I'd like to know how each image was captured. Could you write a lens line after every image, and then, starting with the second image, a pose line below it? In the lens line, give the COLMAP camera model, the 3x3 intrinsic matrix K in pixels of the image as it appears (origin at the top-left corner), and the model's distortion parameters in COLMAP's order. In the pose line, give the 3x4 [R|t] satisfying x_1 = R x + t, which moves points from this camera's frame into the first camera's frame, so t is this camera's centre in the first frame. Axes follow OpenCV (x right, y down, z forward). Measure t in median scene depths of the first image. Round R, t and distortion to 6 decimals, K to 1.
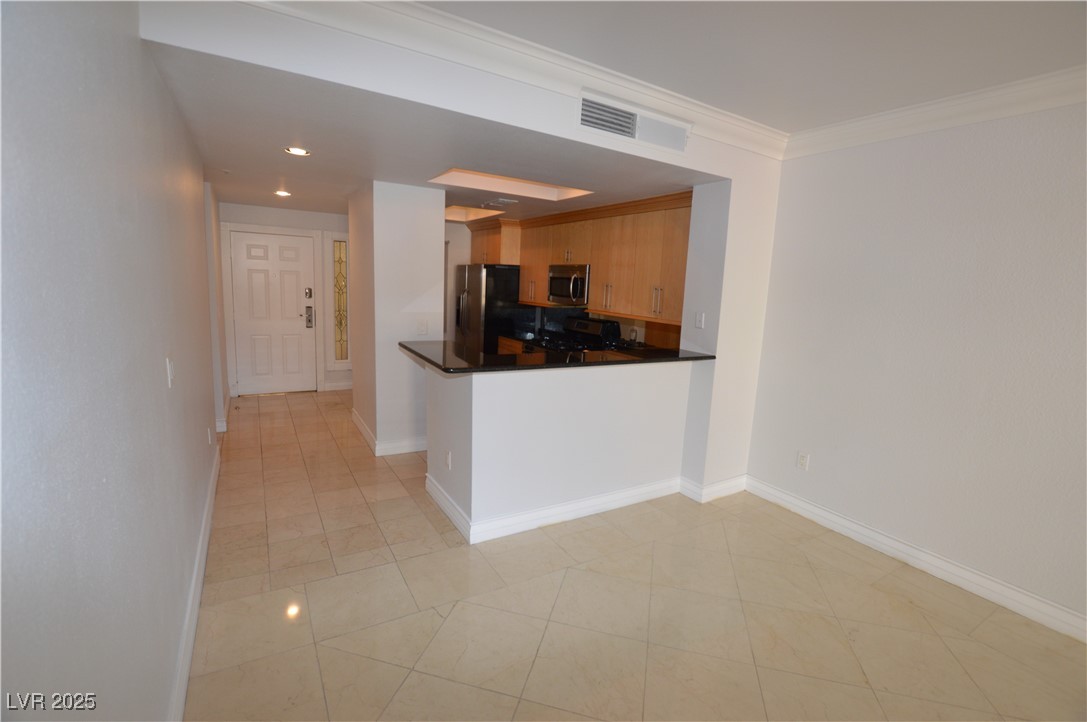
lens RADIAL K [[484.9, 0, 549.0], [0, 484.9, 355.8], [0, 0, 1]] dist [-0.027313, 0.001067]
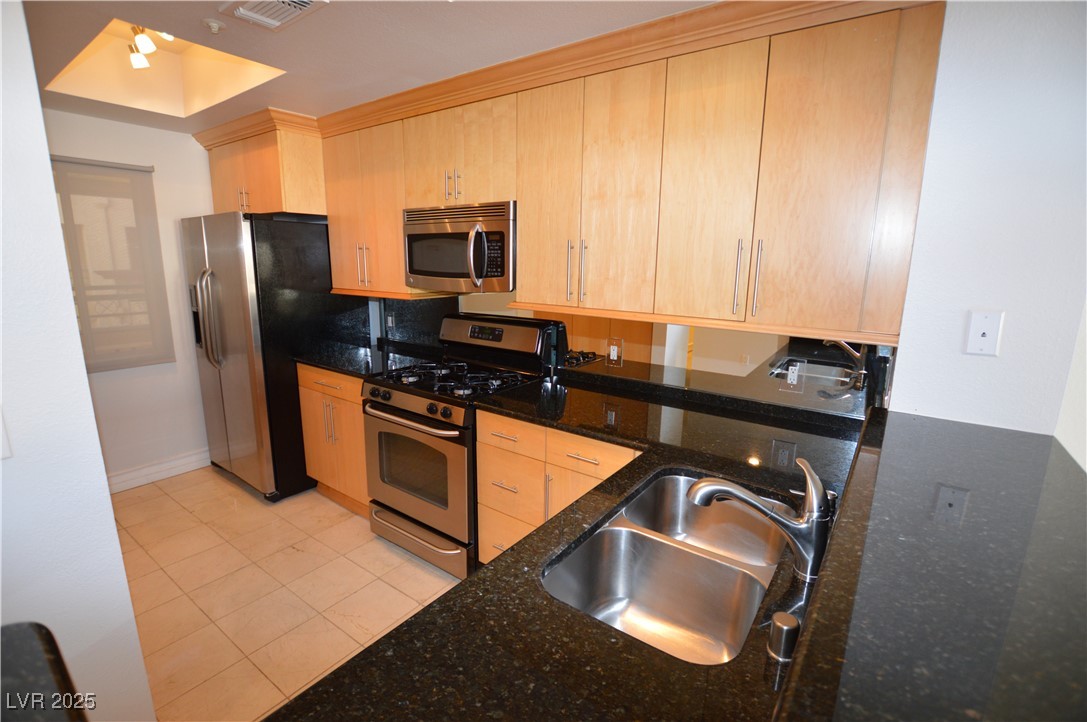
lens RADIAL K [[484.9, 0, 549.3], [0, 484.9, 362.1], [0, 0, 1]] dist [-0.027313, 0.001067]
pose [[0.914936, -0.110999, 0.388035, -0.062623], [0.085575, 0.992930, 0.082256, -0.063301], [-0.394422, -0.042053, 0.917967, 0.481581]]
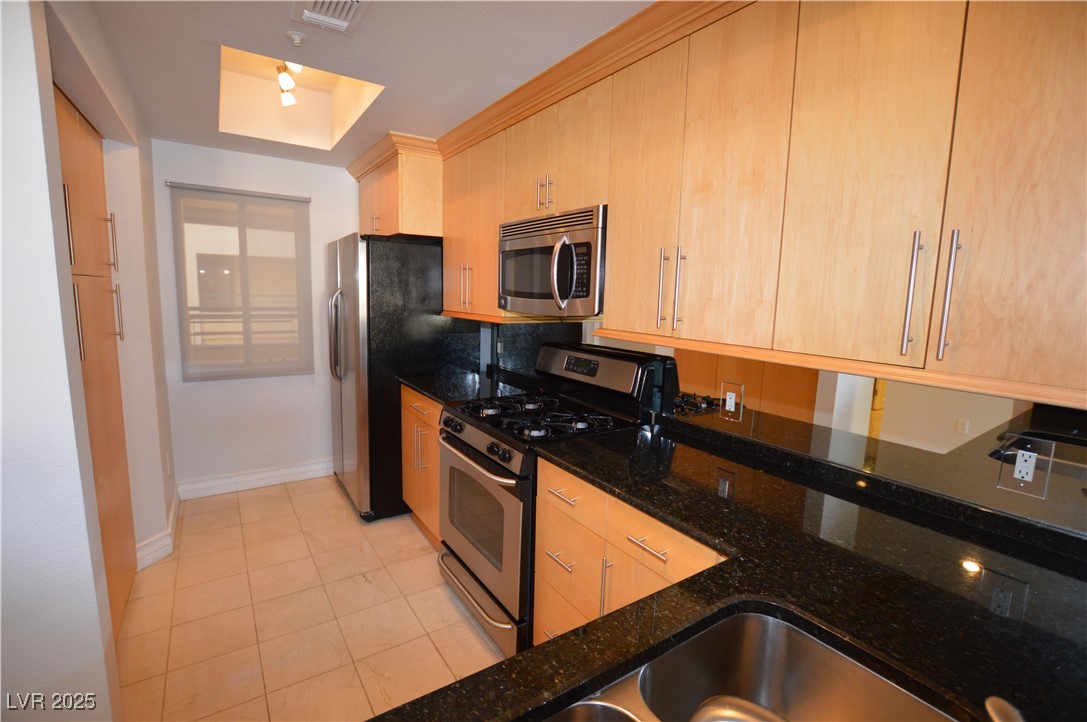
lens RADIAL K [[484.9, 0, 549.6], [0, 484.9, 361.3], [0, 0, 1]] dist [-0.027313, 0.001067]
pose [[0.998152, -0.021268, 0.056925, 0.016073], [0.022059, 0.999668, -0.013301, -0.056937], [-0.056624, 0.014533, 0.998290, 0.539058]]
